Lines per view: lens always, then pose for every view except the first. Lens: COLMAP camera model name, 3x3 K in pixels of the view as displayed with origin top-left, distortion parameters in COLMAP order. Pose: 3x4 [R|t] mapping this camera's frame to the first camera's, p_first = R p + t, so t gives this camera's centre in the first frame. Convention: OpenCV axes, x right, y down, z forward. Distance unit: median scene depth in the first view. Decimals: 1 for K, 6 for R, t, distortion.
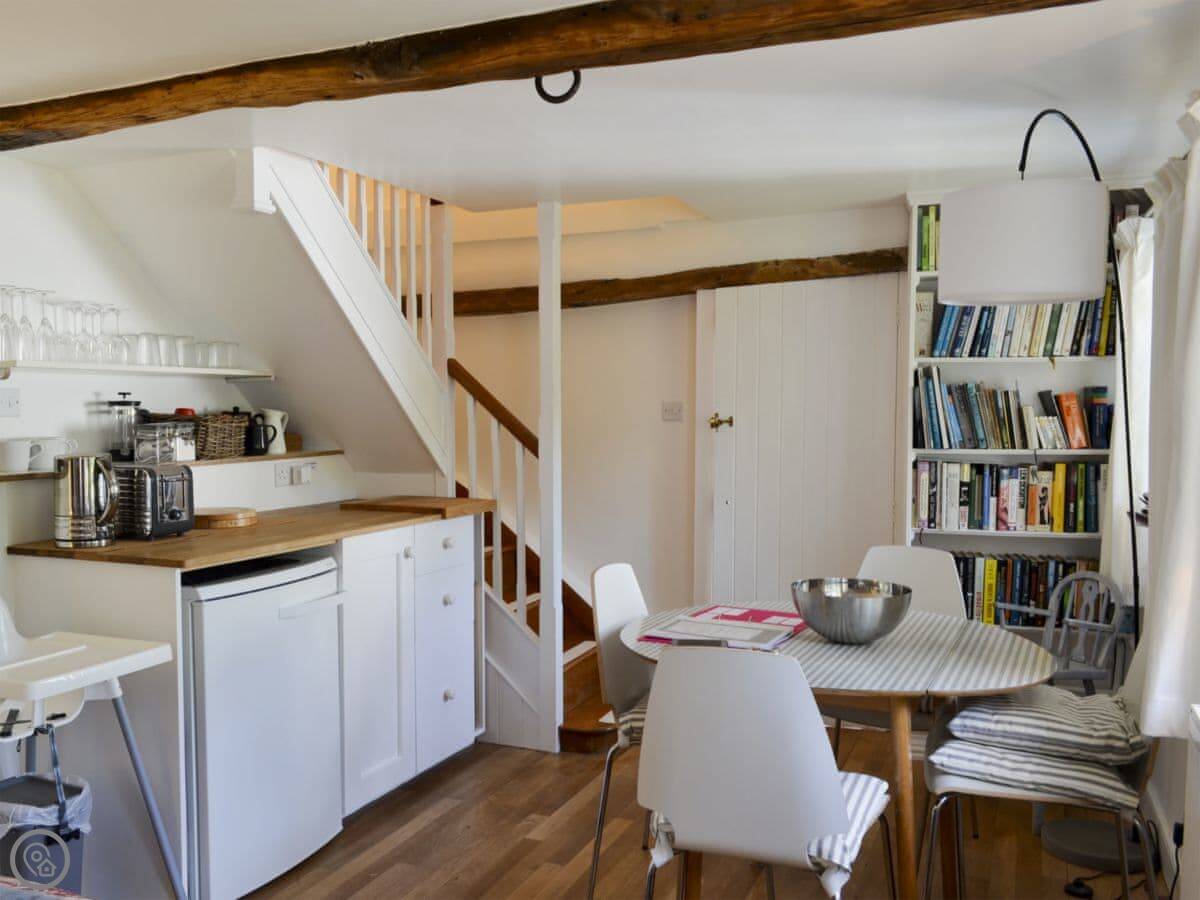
lens RADIAL K [[1050.7, 0, 600.0], [0, 1050.7, 450.0], [0, 0, 1]] dist [0.014437, -0.000274]
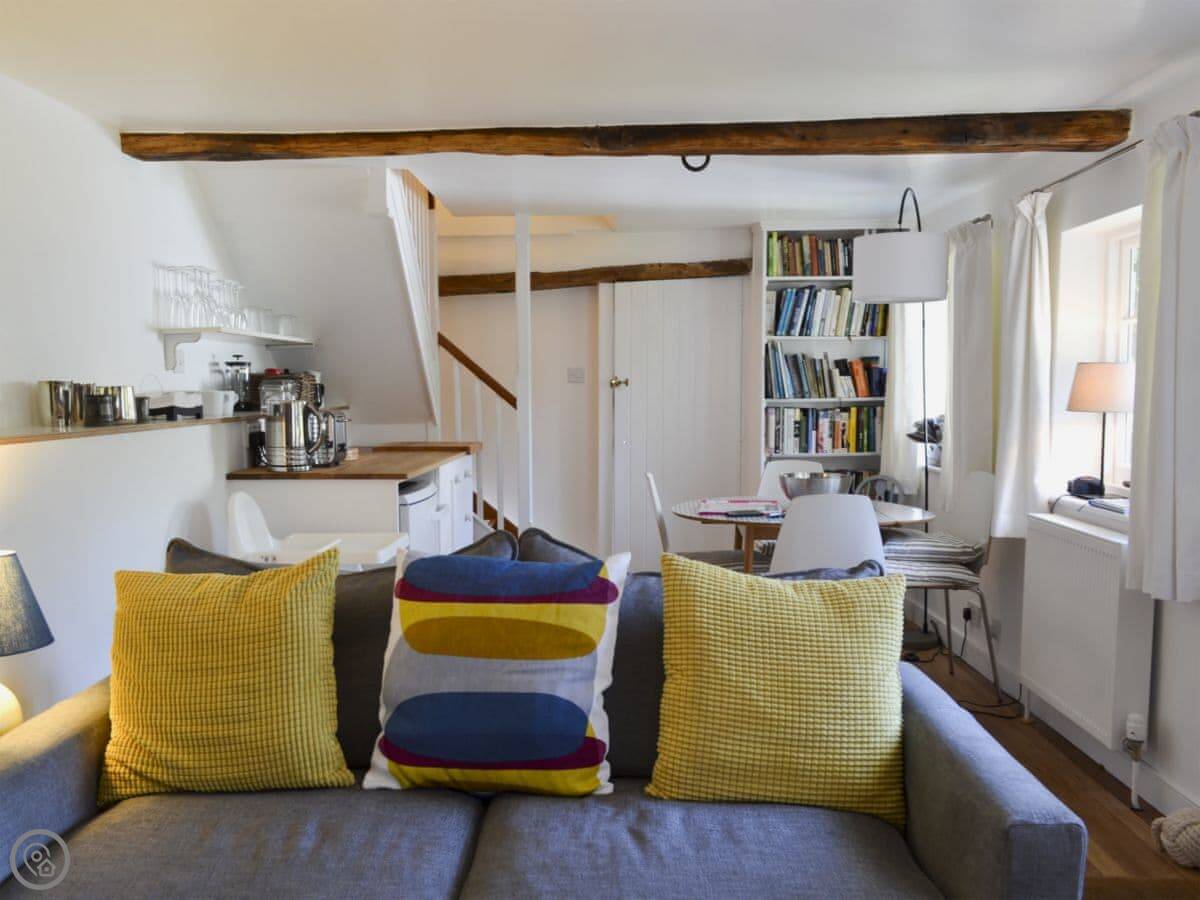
lens RADIAL K [[1050.7, 0, 600.0], [0, 1050.7, 450.0], [0, 0, 1]] dist [0.014437, -0.000274]
pose [[0.924356, -0.027763, 0.380519, -0.472419], [0.021827, 0.999564, 0.019907, 0.035966], [-0.380906, -0.010096, 0.924559, -0.257332]]
